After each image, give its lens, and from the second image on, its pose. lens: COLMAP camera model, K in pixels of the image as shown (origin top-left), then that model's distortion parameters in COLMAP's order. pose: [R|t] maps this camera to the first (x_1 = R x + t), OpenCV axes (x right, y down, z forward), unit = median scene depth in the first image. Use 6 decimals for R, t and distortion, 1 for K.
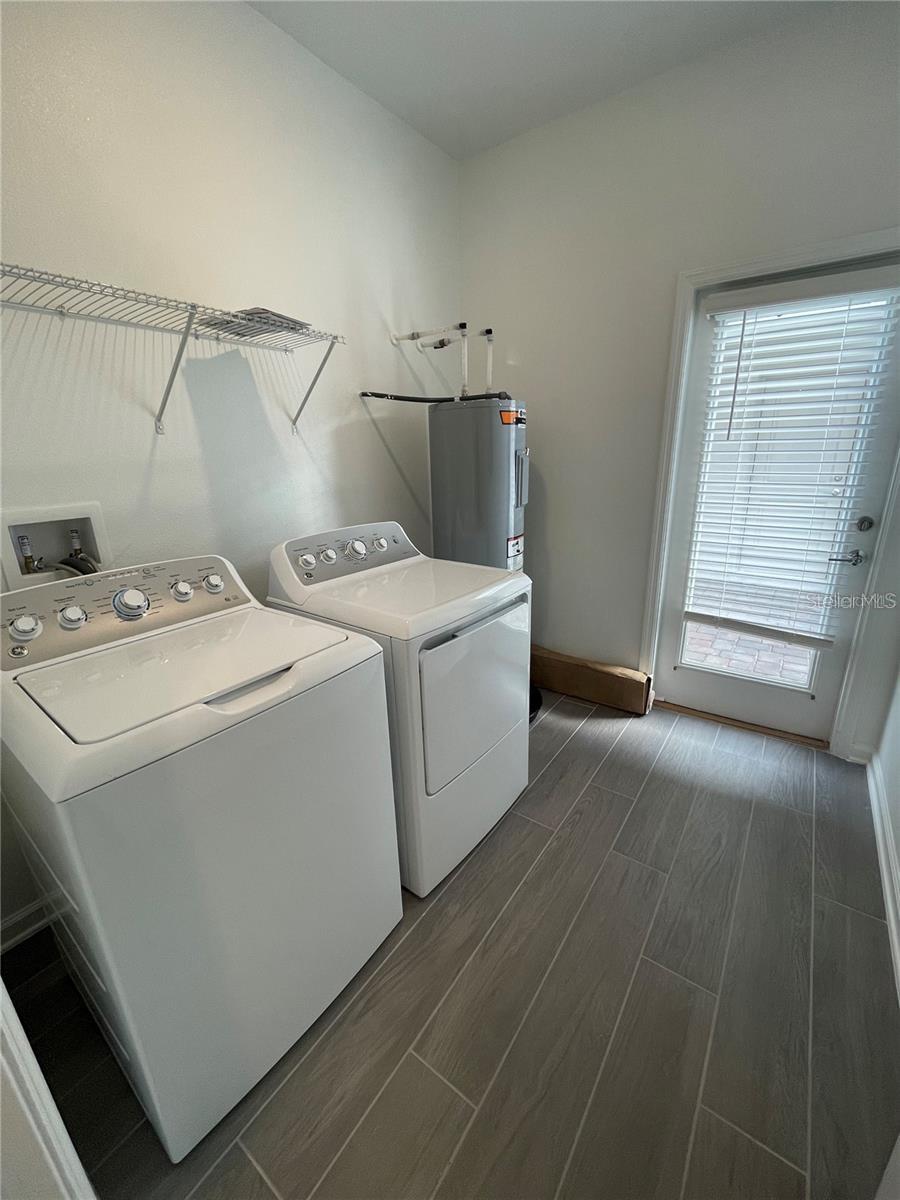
lens RADIAL K [[485.8, 0, 450.0], [0, 485.8, 600.0], [0, 0, 1]] dist [-0.005127, 0.000170]
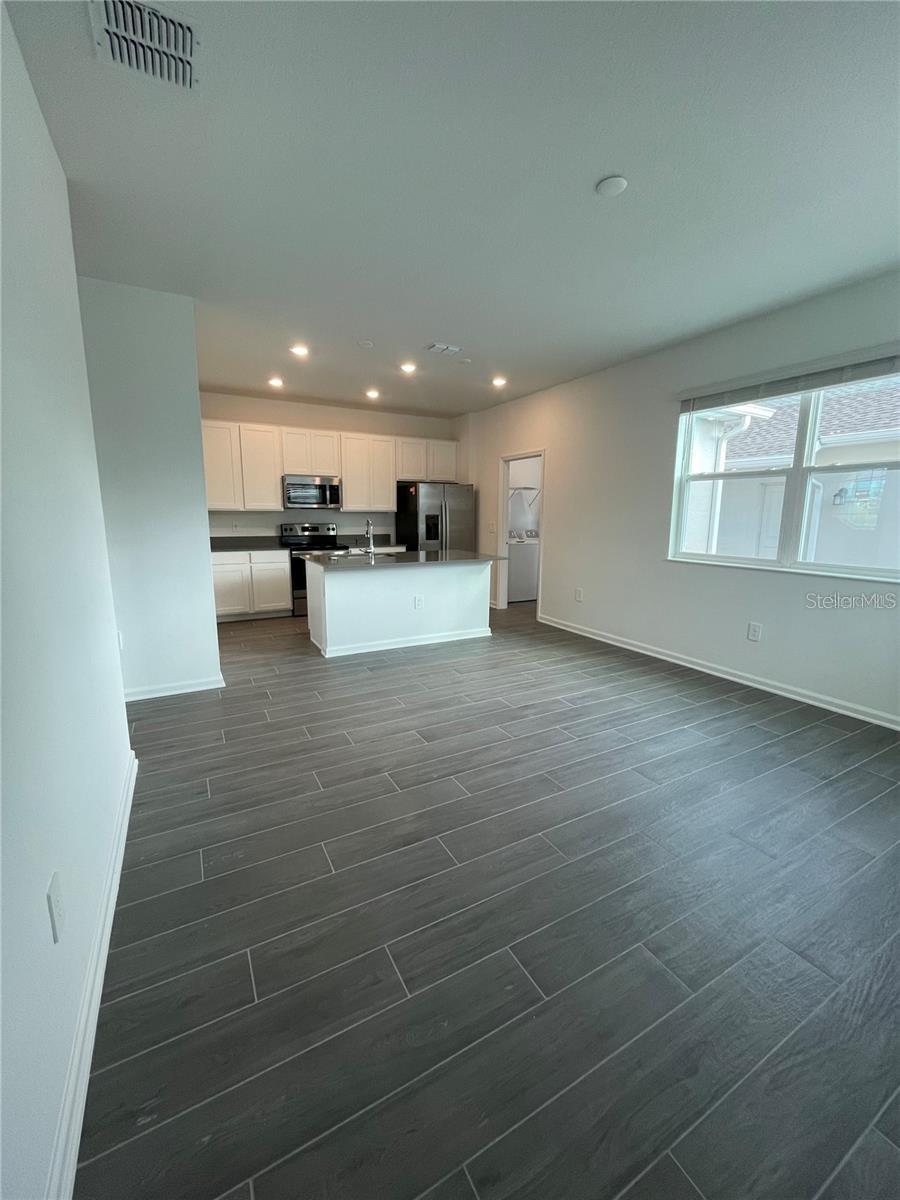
lens RADIAL K [[485.8, 0, 450.0], [0, 485.8, 600.0], [0, 0, 1]] dist [-0.005127, 0.000170]
pose [[0.905015, 0.113923, -0.409840, 0.985165], [-0.158175, 0.984511, -0.075620, 0.983260], [0.394877, 0.133263, 0.909018, -3.369154]]
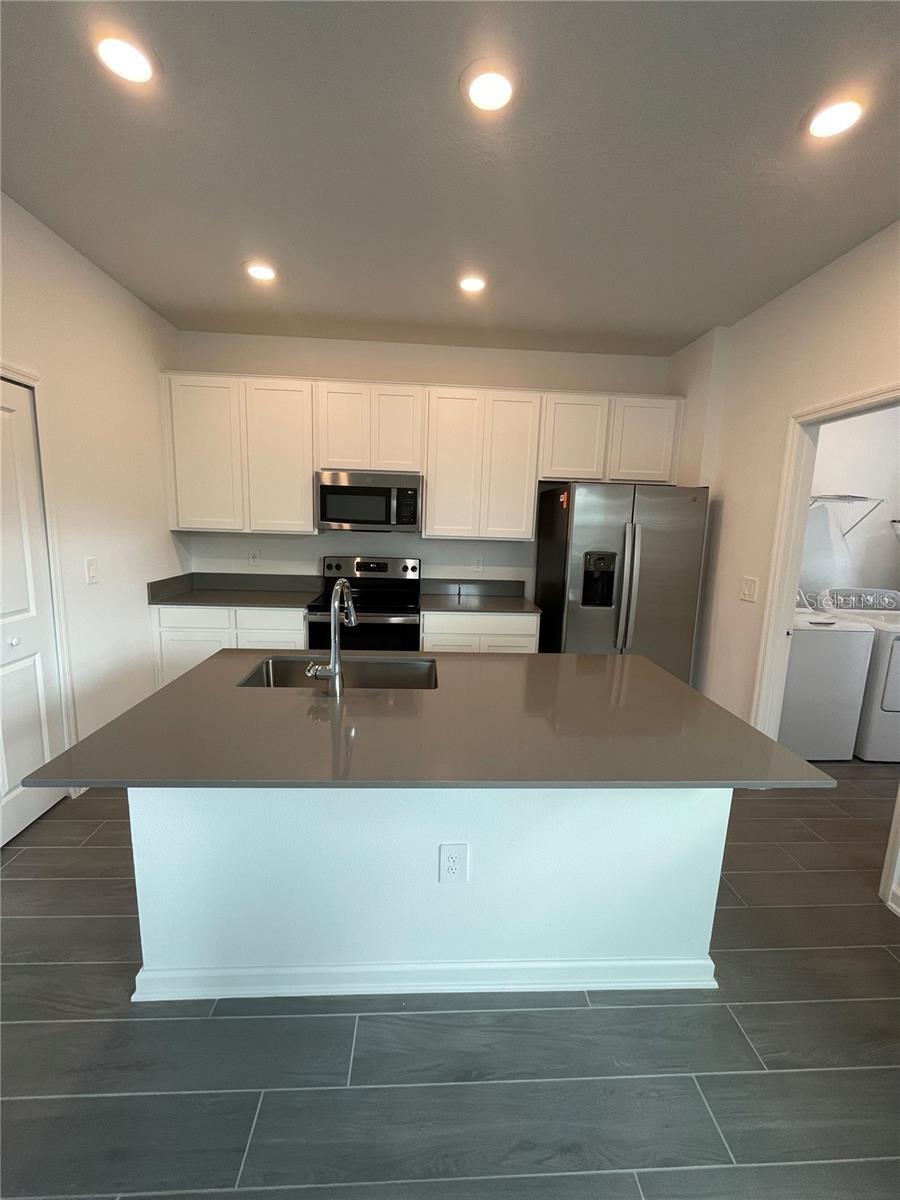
lens RADIAL K [[485.8, 0, 450.0], [0, 485.8, 600.0], [0, 0, 1]] dist [-0.005127, 0.000170]
pose [[0.628063, 0.177981, -0.757535, 0.238161], [-0.276809, 0.960918, -0.003733, 0.381896], [0.727265, 0.212037, 0.652784, -1.554838]]
